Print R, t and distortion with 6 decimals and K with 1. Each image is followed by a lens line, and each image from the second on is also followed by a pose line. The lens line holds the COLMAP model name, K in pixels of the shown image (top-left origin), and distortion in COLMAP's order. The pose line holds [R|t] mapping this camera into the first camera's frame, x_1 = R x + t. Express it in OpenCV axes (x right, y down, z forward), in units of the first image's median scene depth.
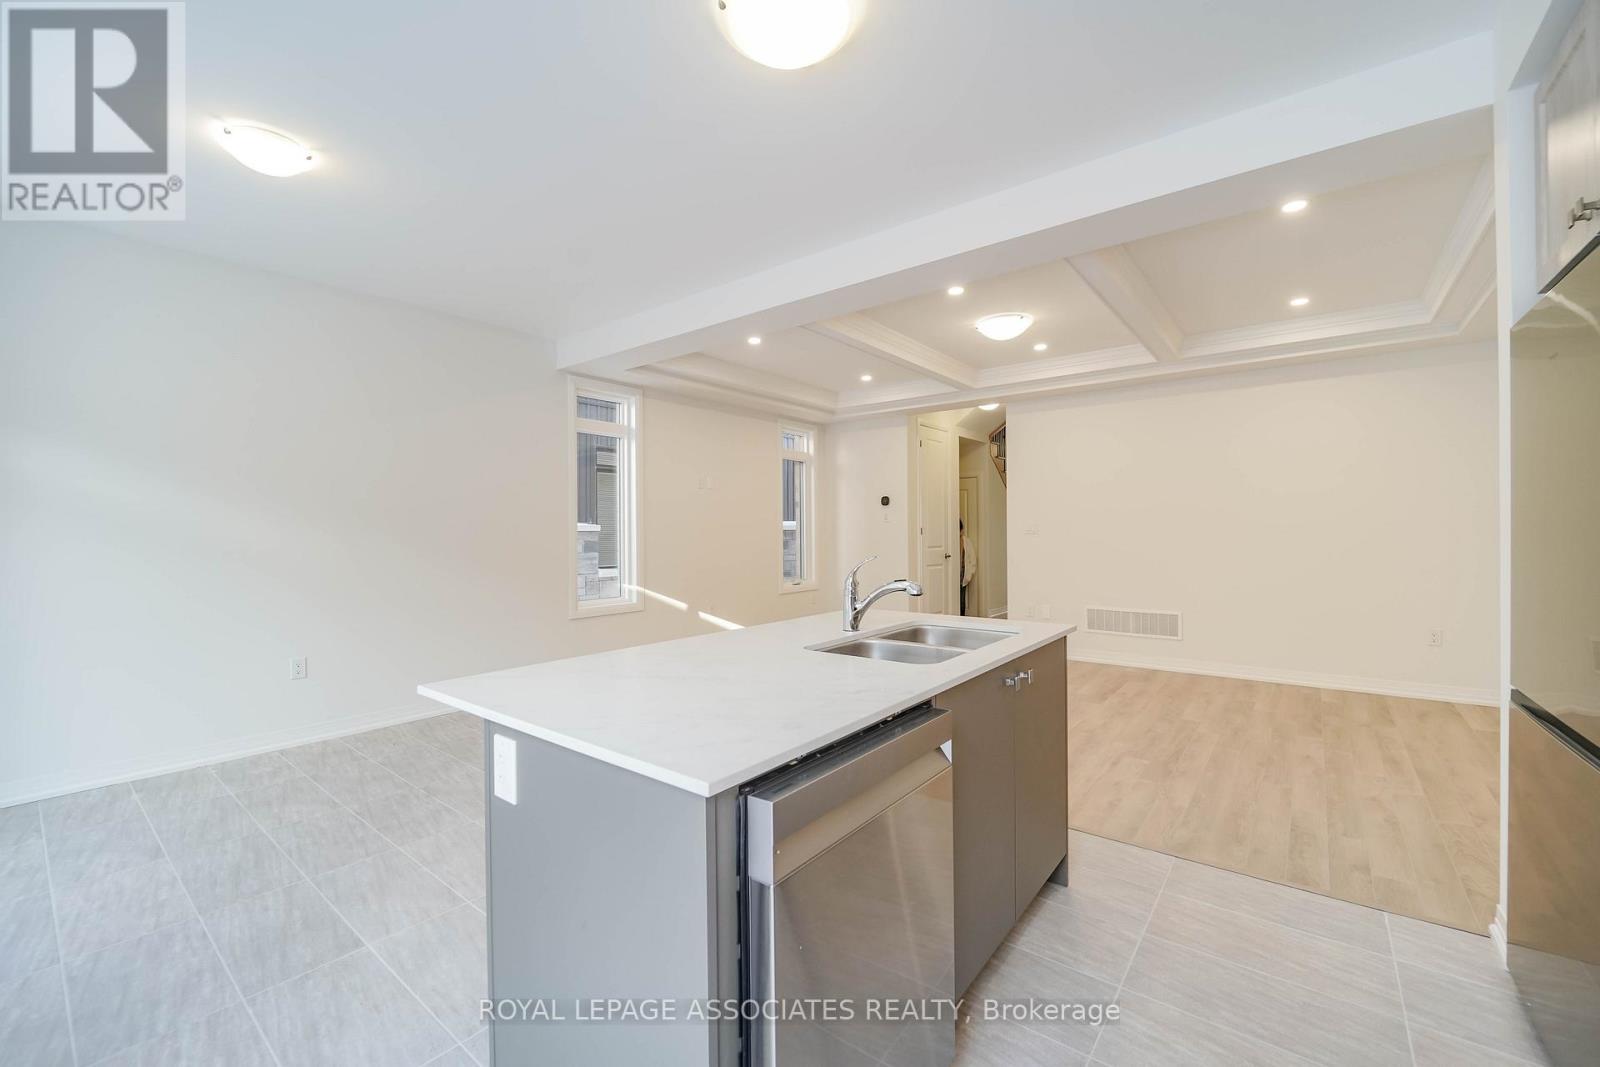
lens RADIAL K [[653.8, 0, 800.0], [0, 653.8, 533.5], [0, 0, 1]] dist [-0.001821, -0.005470]
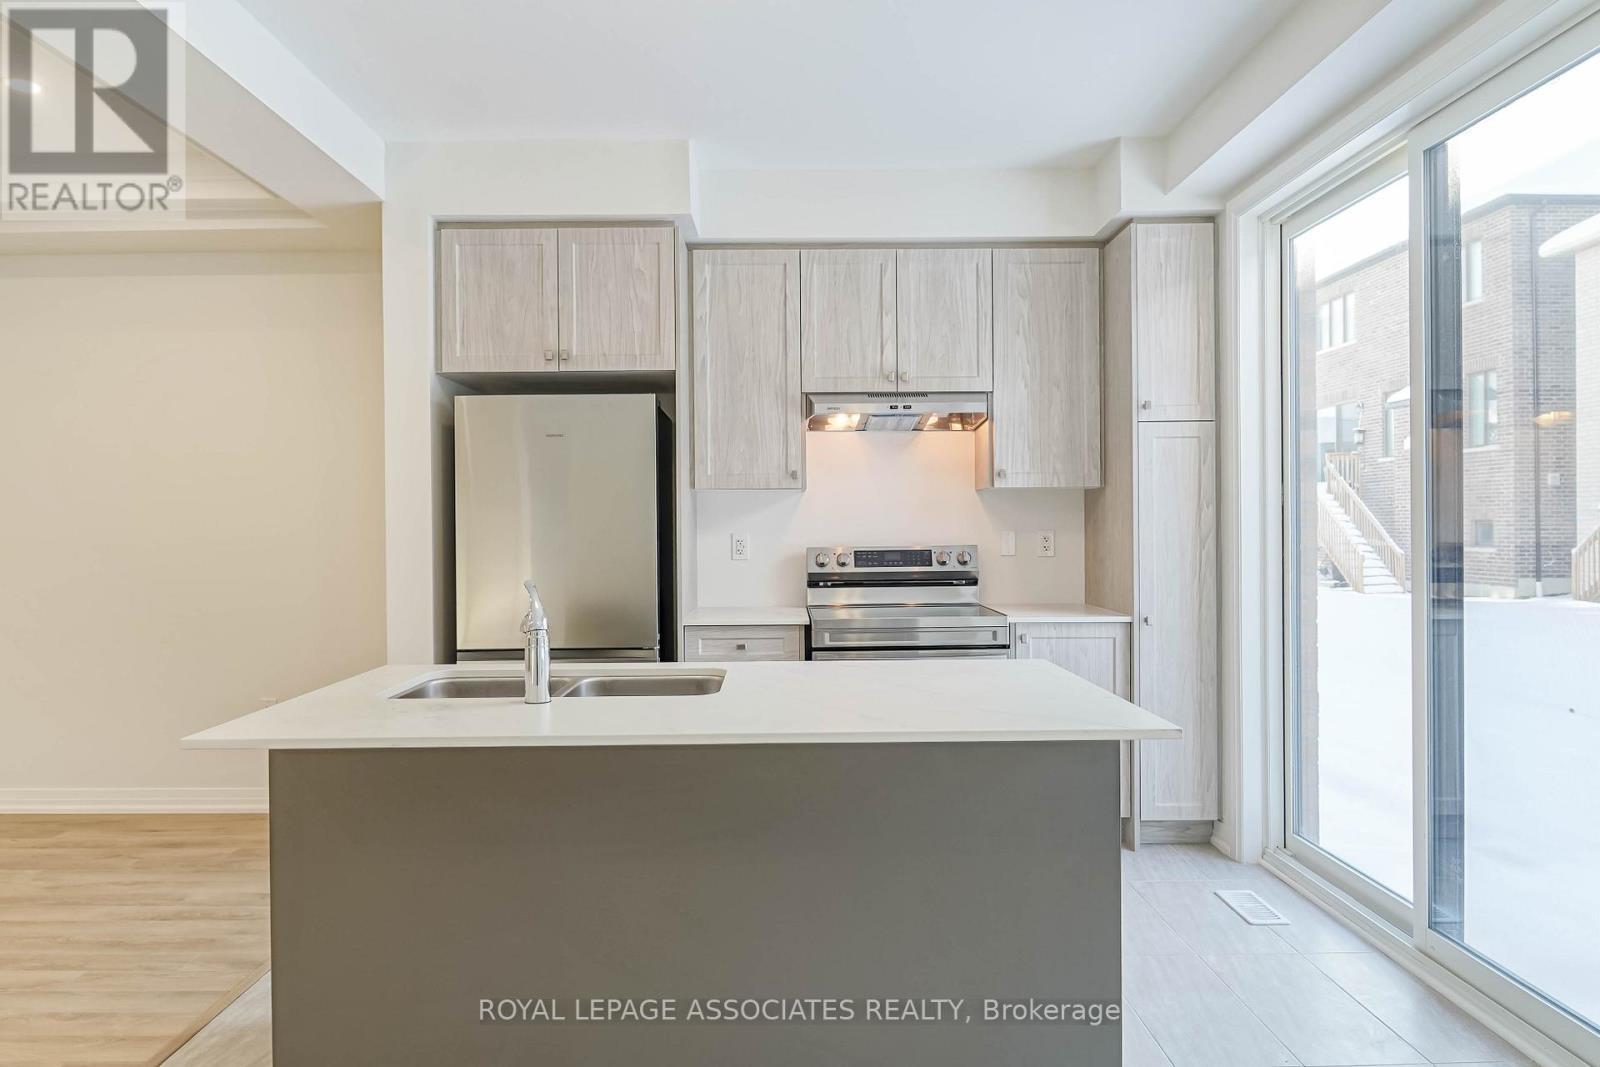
lens RADIAL K [[969.5, 0, 800.0], [0, 969.5, 533.5], [0, 0, 1]] dist [-0.005849, -0.000924]
pose [[-0.622443, 0.003340, 0.782658, -0.603805], [0.012091, 0.999913, 0.005349, -0.014545], [-0.782572, 0.012793, -0.622429, 1.028534]]
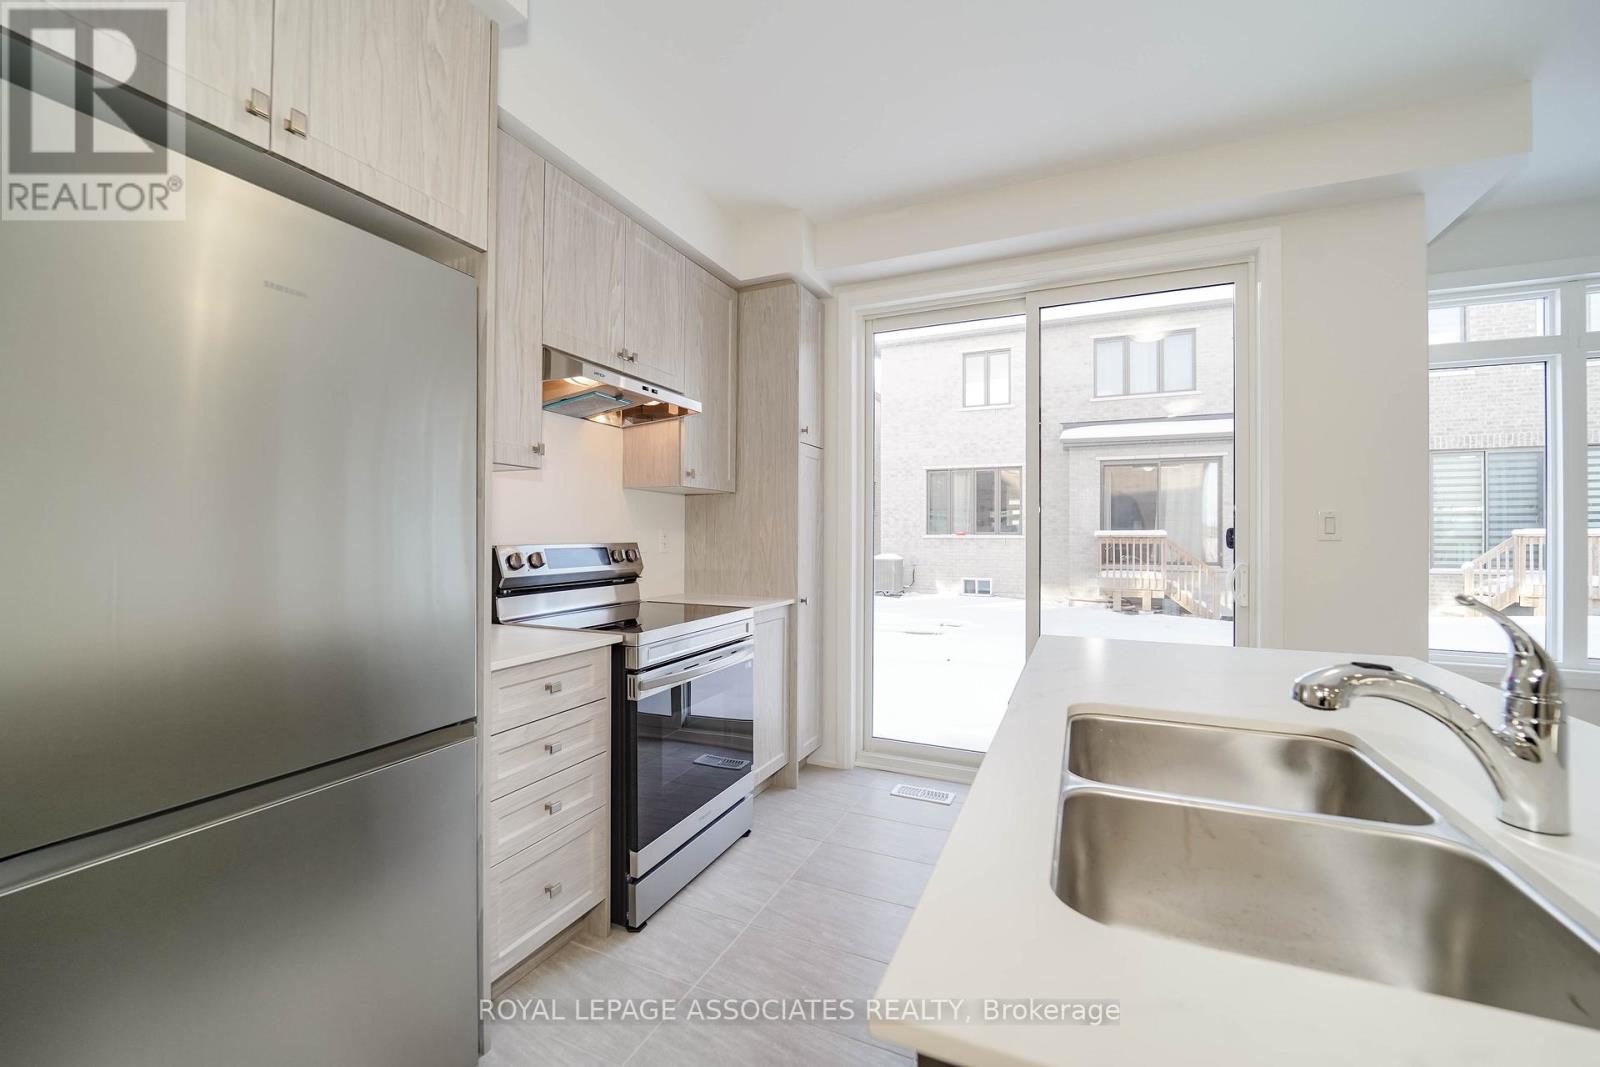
lens RADIAL K [[653.8, 0, 800.0], [0, 653.8, 533.5], [0, 0, 1]] dist [-0.001821, -0.005470]
pose [[-0.966987, -0.000147, -0.254825, 0.386278], [-0.000037, 1.000000, -0.000438, 0.000794], [0.254825, -0.000414, -0.966987, 0.928489]]
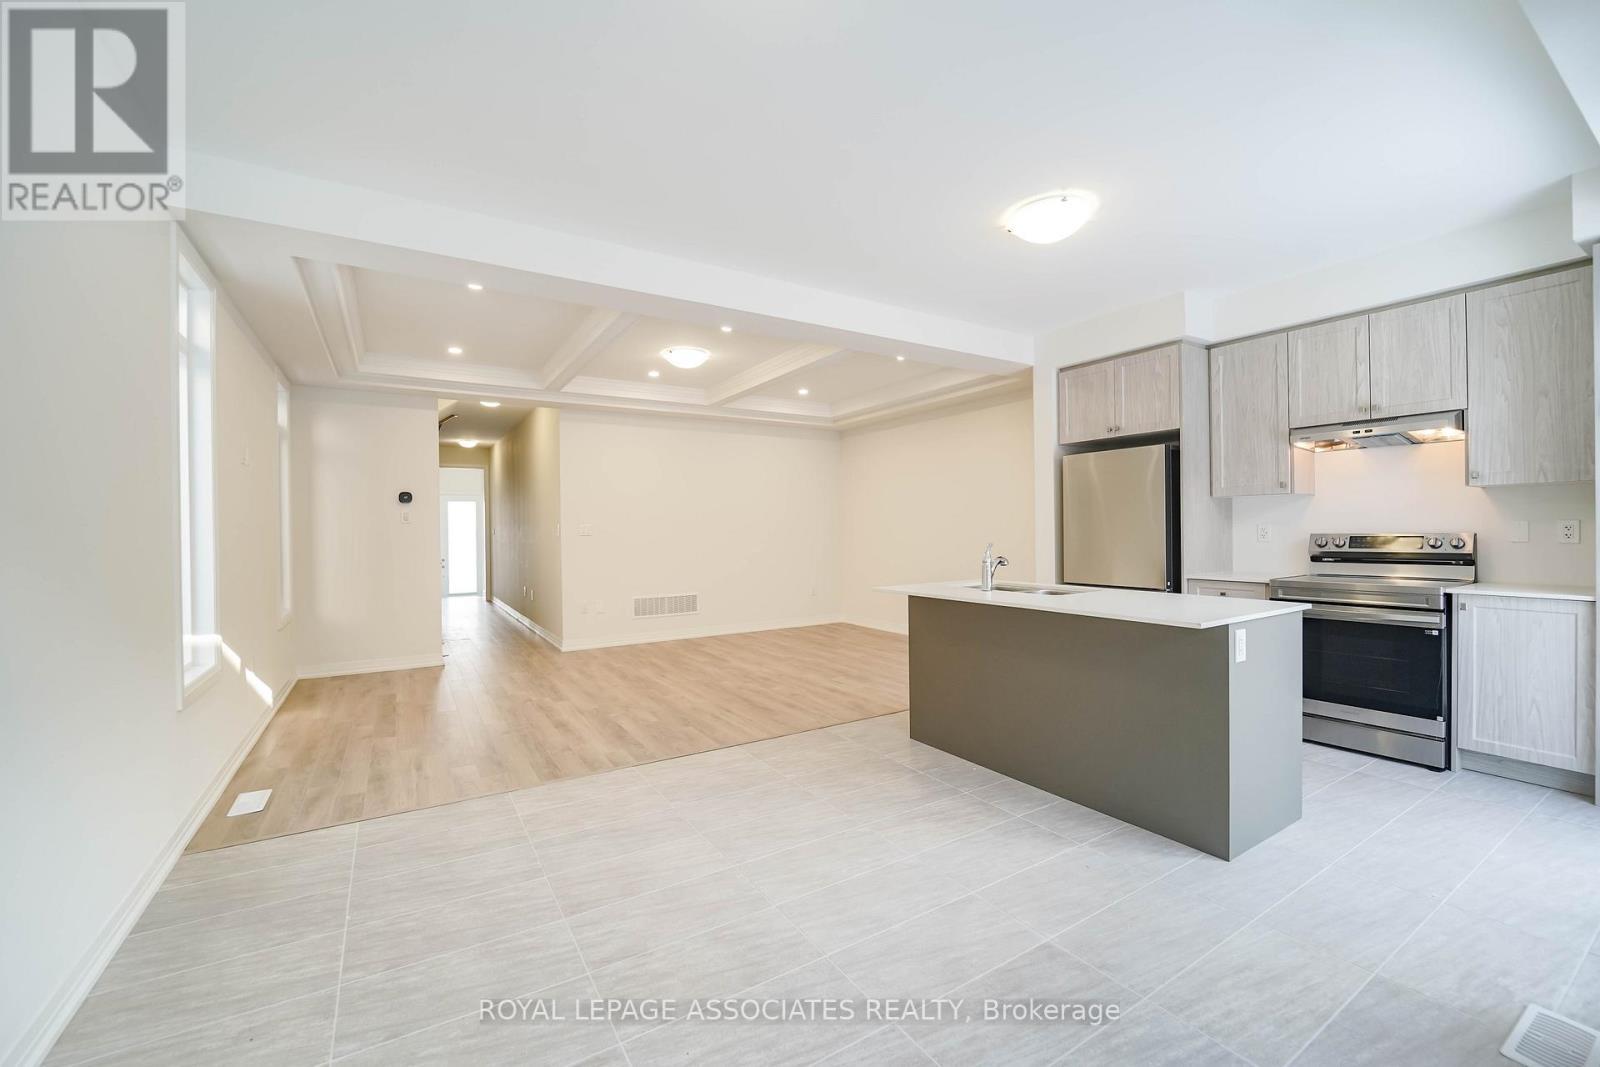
lens RADIAL K [[653.8, 0, 800.0], [0, 653.8, 533.5], [0, 0, 1]] dist [-0.001821, -0.005470]
pose [[0.328658, -0.005298, 0.944434, -1.165922], [0.012002, 0.999927, 0.001432, -0.001039], [-0.944373, 0.010864, 0.328698, 0.686172]]
